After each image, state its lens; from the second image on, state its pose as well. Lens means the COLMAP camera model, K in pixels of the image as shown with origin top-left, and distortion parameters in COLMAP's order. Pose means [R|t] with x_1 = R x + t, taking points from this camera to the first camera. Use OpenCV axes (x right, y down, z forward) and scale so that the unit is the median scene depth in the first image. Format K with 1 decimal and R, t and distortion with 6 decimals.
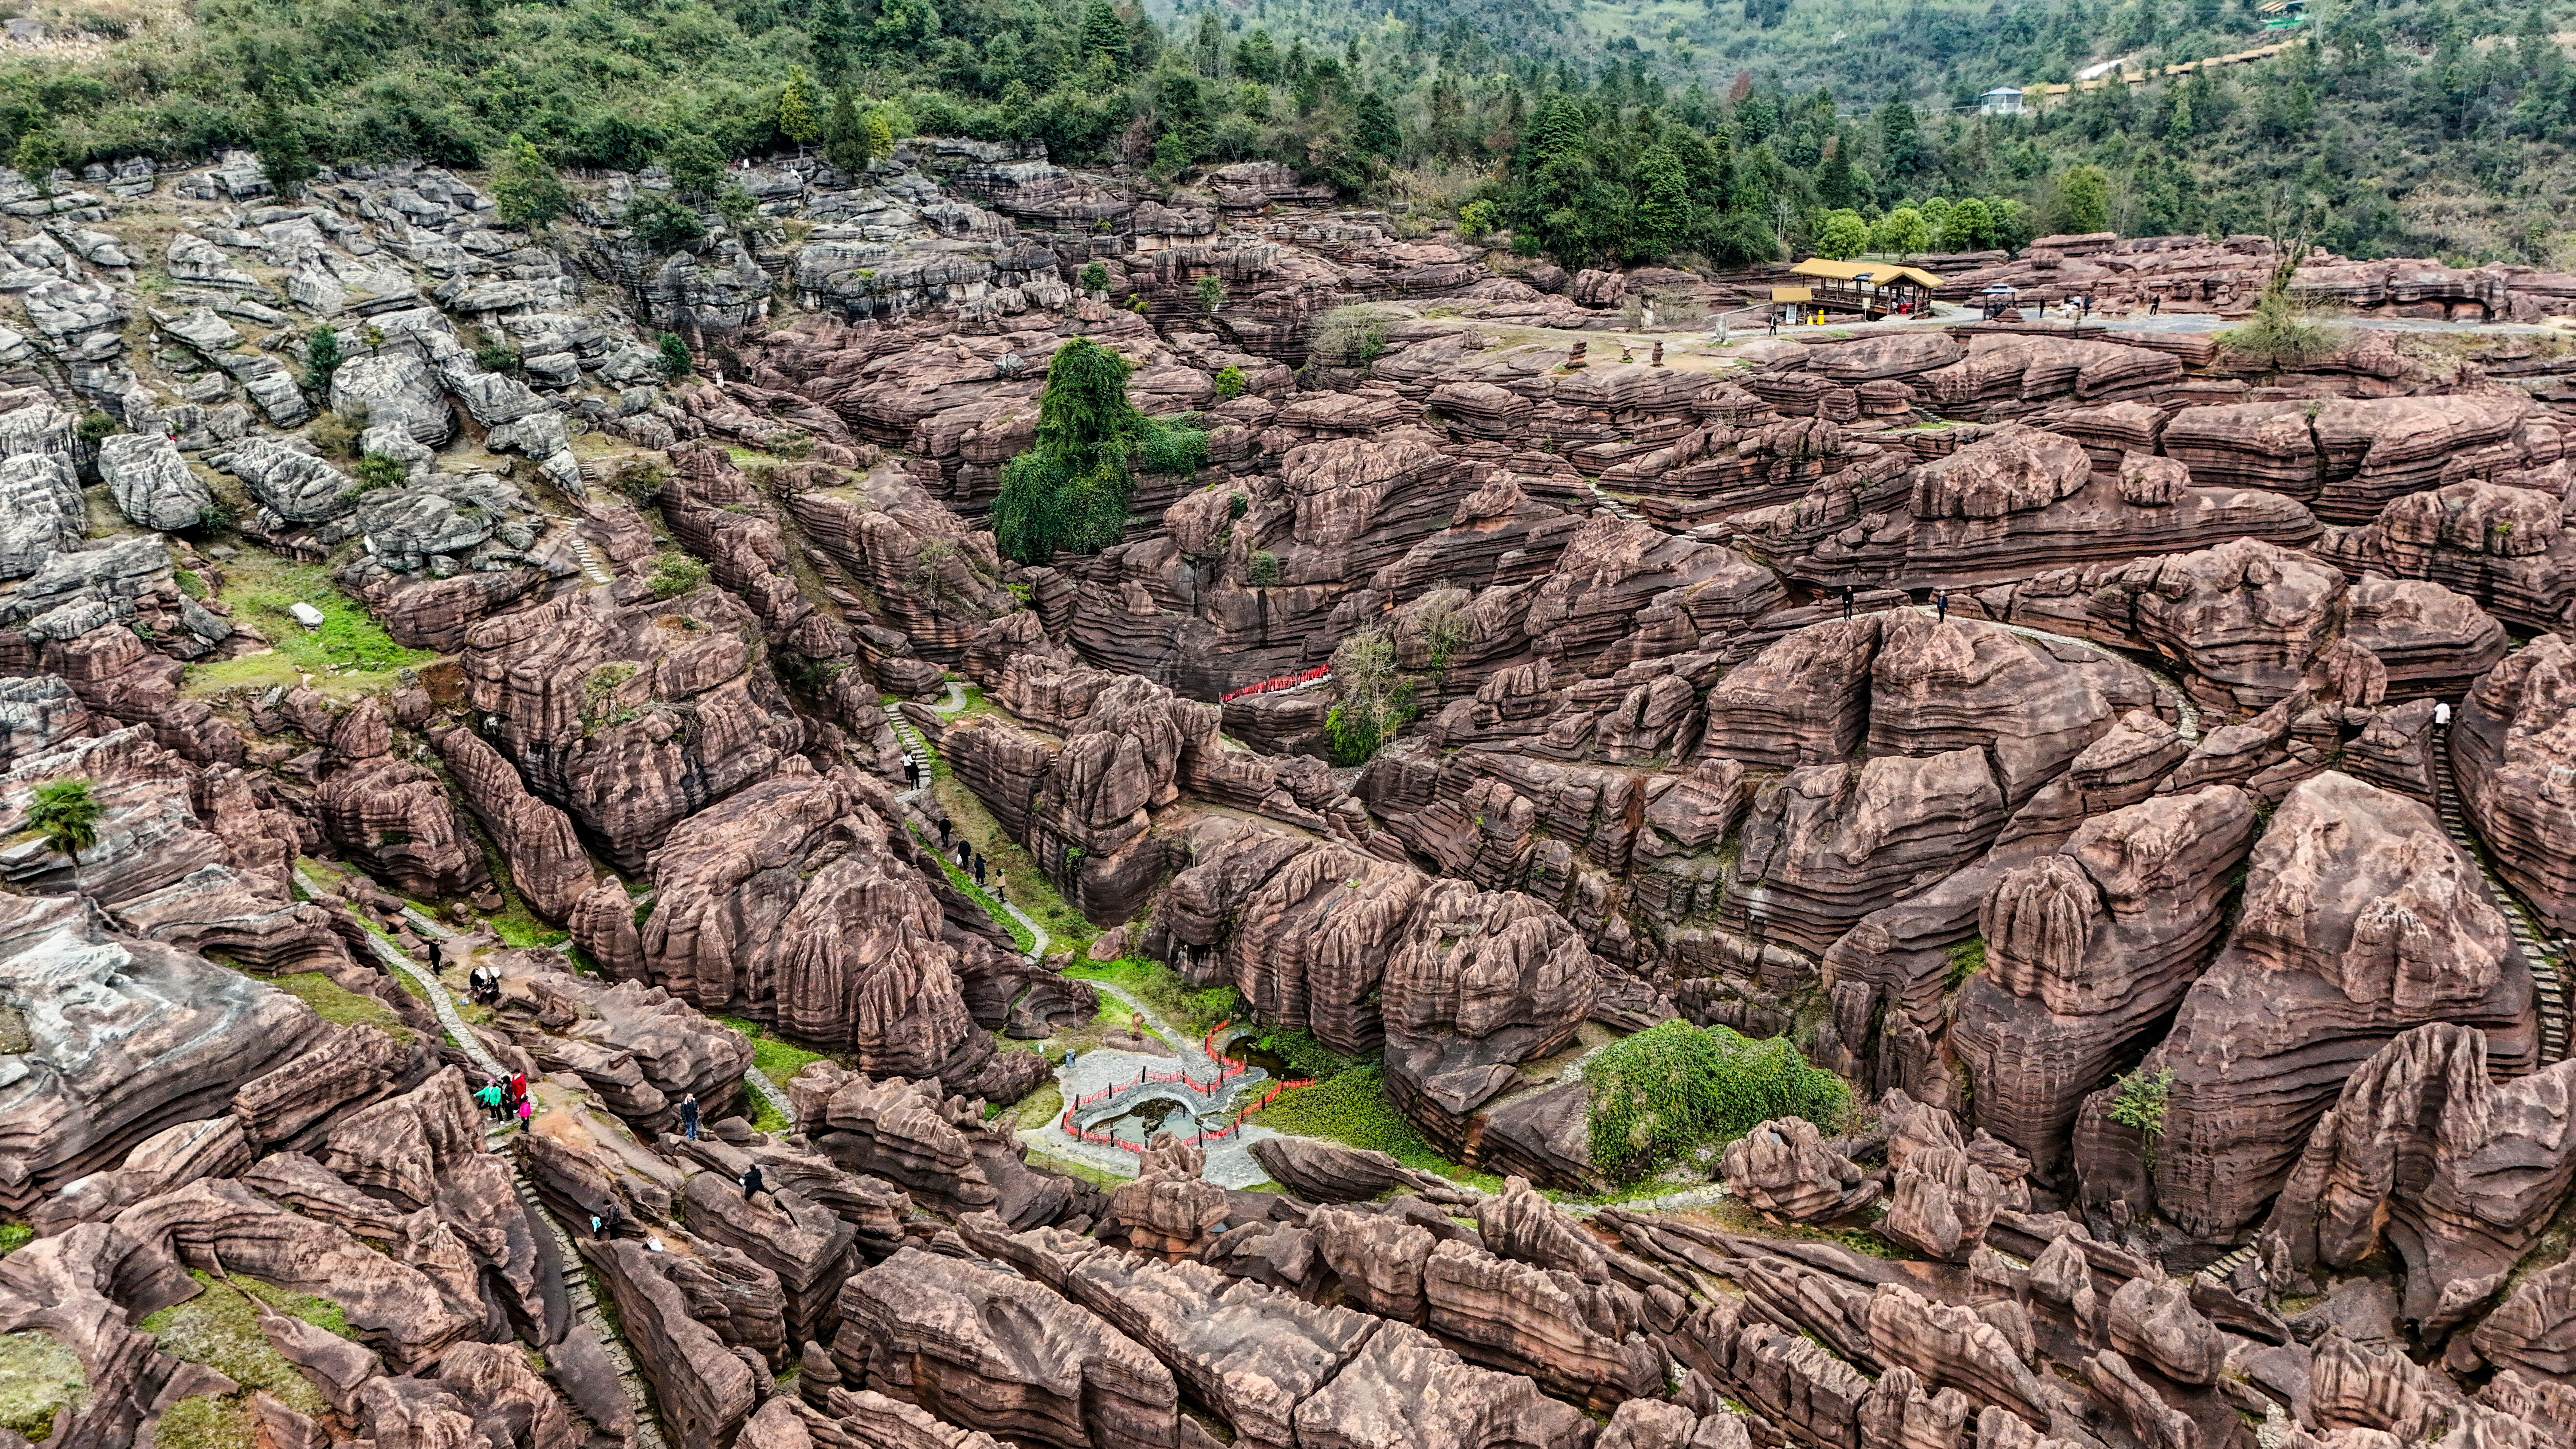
lens RADIAL K [[1941.9, 0, 1288.0], [0, 1941.9, 724.5], [0, 0, 1]] dist [0.003996, 0.067023]
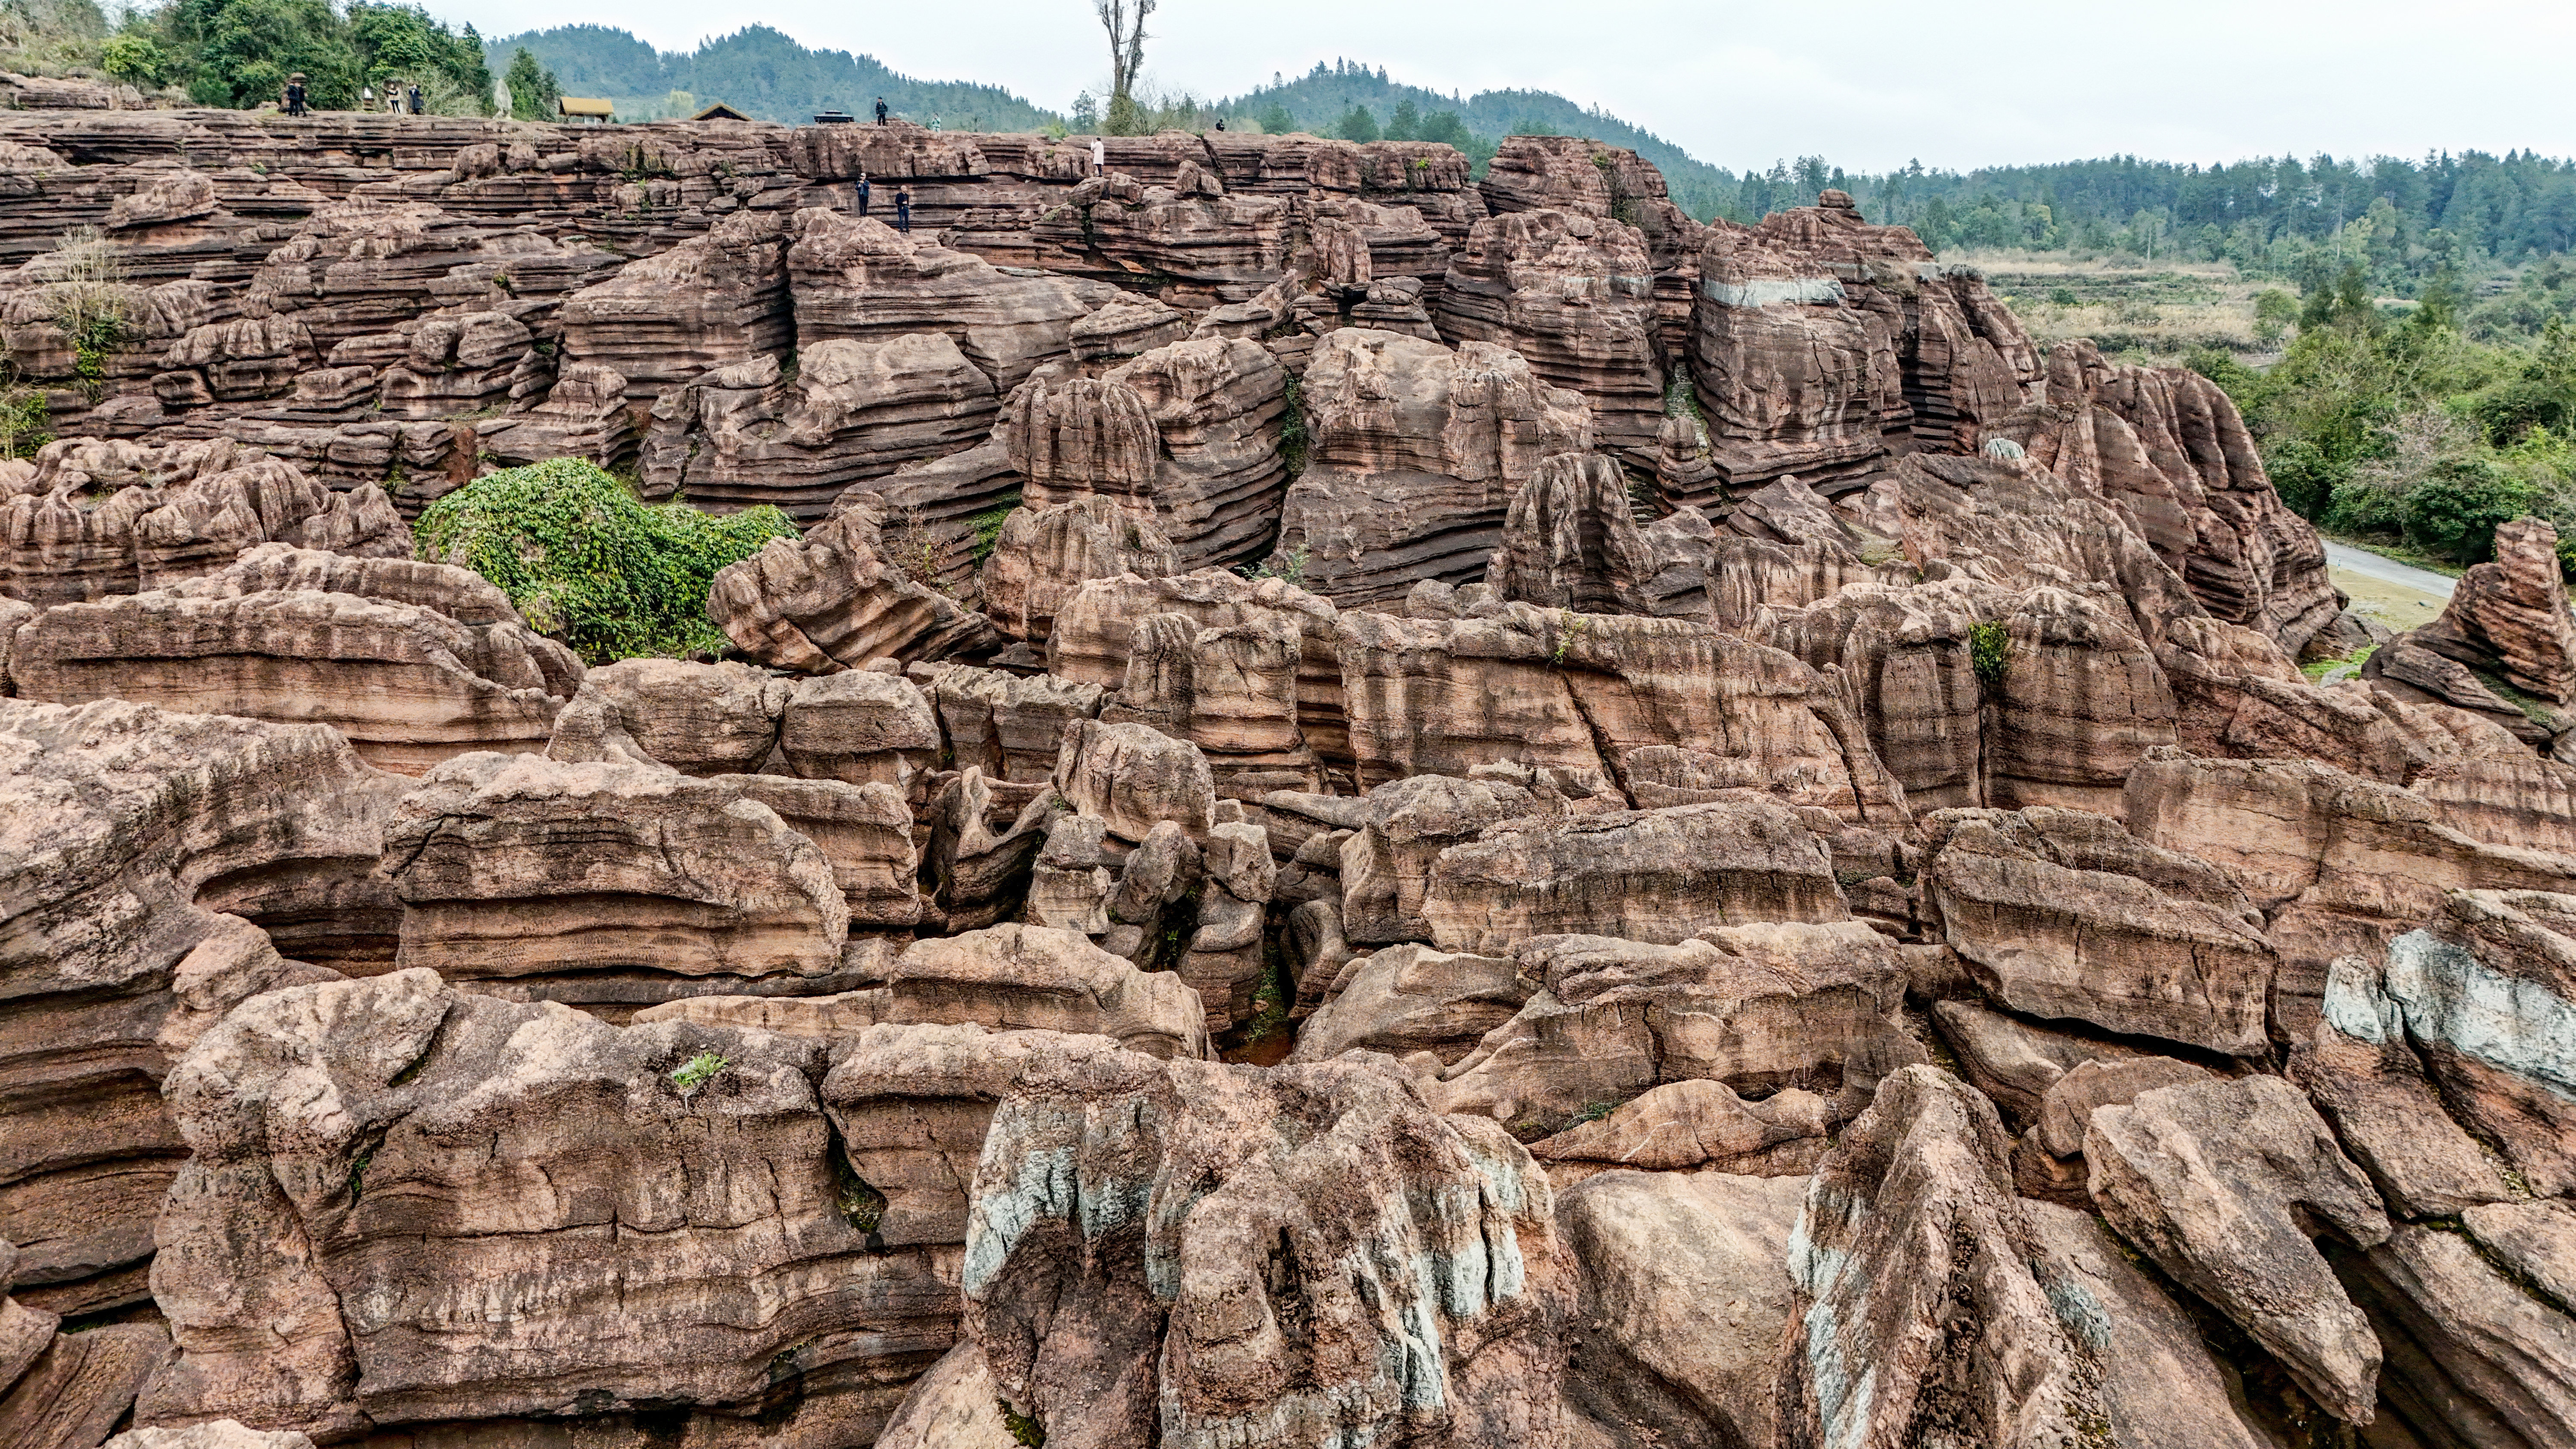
lens RADIAL K [[1837.9, 0, 1291.5], [0, 1837.9, 793.7], [0, 0, 1]] dist [0.044780, -0.004659]
pose [[0.815887, -0.091822, 0.570875, 0.044373], [0.161641, 0.984167, -0.072717, 0.263932], [-0.555159, 0.151606, 0.817811, 0.386388]]
